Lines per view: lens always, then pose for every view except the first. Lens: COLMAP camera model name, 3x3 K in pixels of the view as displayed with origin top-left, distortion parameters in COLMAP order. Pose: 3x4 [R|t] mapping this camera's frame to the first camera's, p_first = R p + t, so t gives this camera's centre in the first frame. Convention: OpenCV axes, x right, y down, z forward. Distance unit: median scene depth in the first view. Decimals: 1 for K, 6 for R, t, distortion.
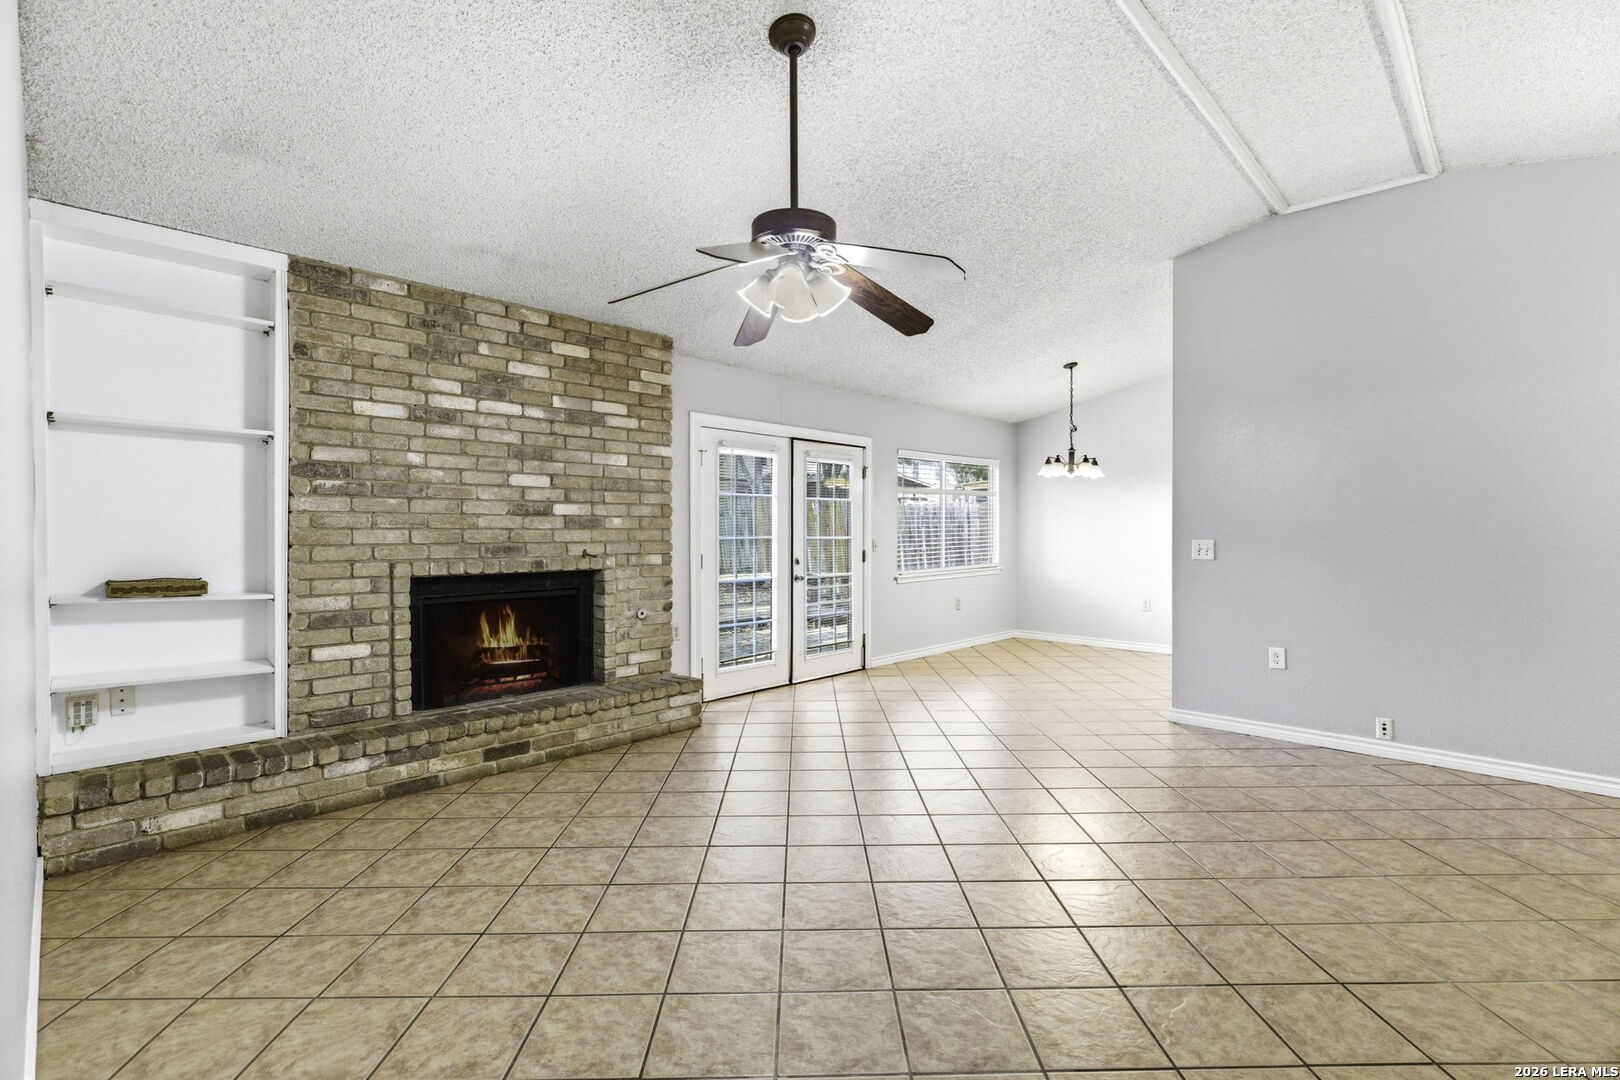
lens RADIAL K [[743.4, 0, 827.6], [0, 743.4, 538.2], [0, 0, 1]] dist [0.003697, -0.000252]
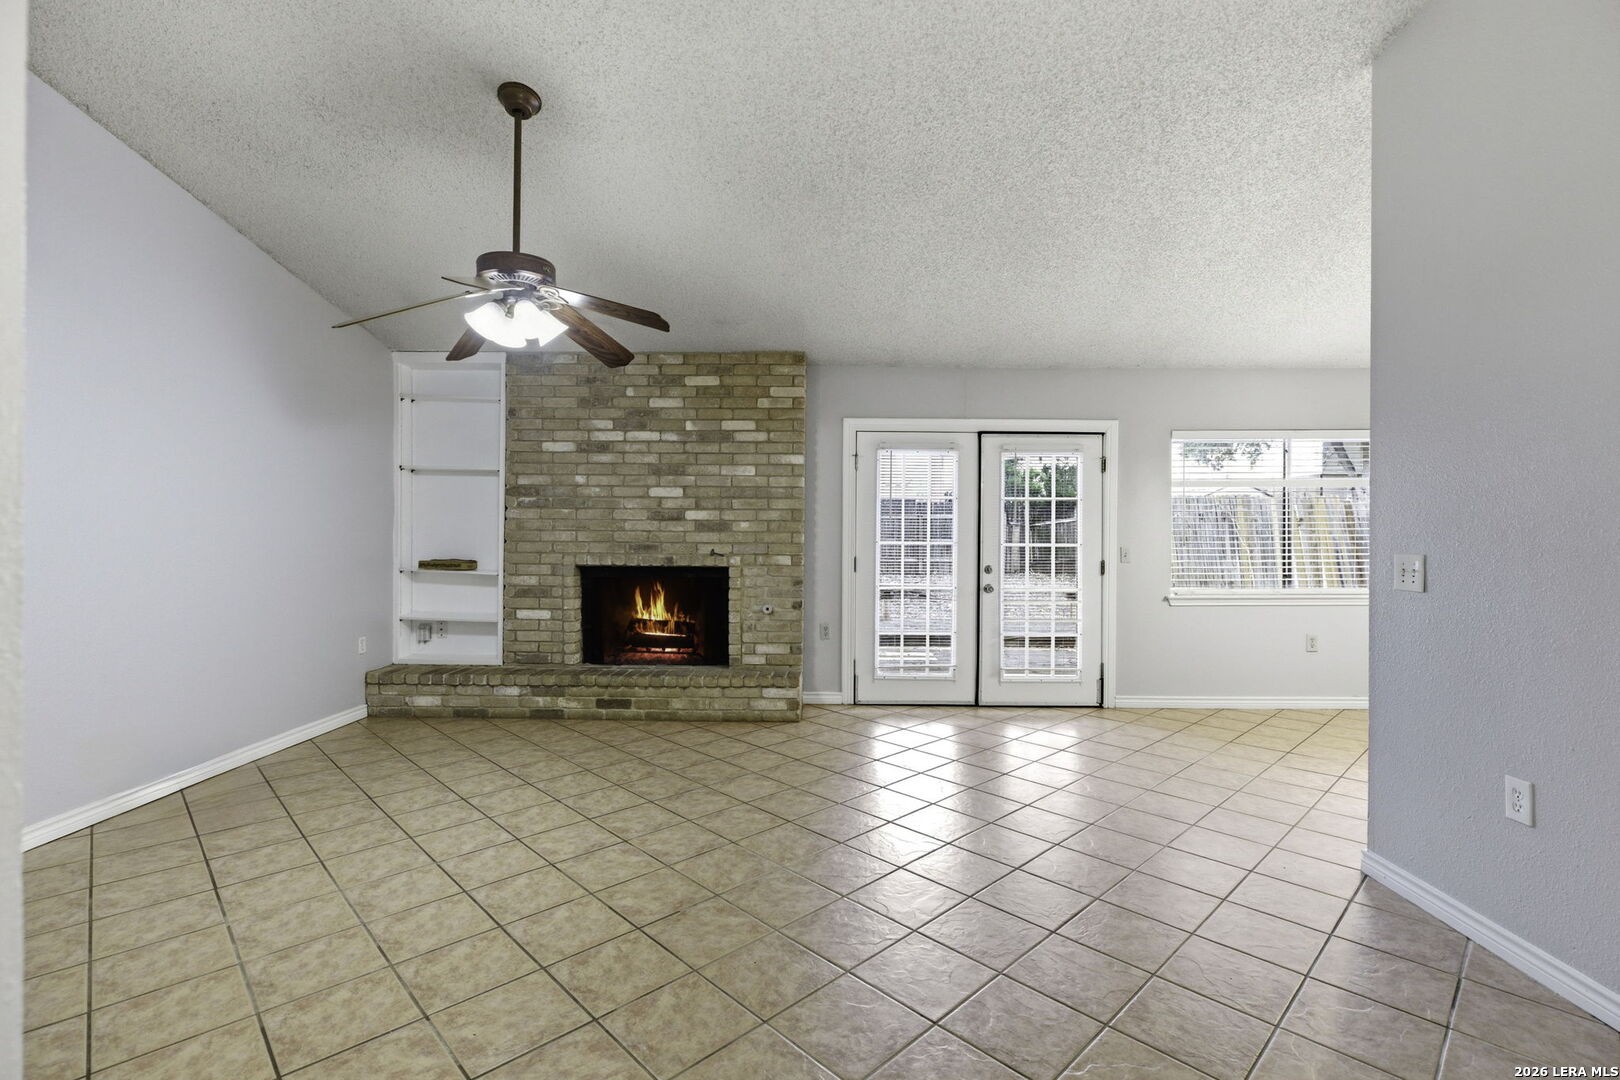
lens RADIAL K [[743.4, 0, 811.5], [0, 743.4, 535.8], [0, 0, 1]] dist [0.003697, -0.000252]
pose [[0.682263, 0.007368, -0.731069, 0.655729], [-0.015865, 0.999863, -0.004730, -0.002828], [0.730934, 0.014825, 0.682287, 0.328782]]
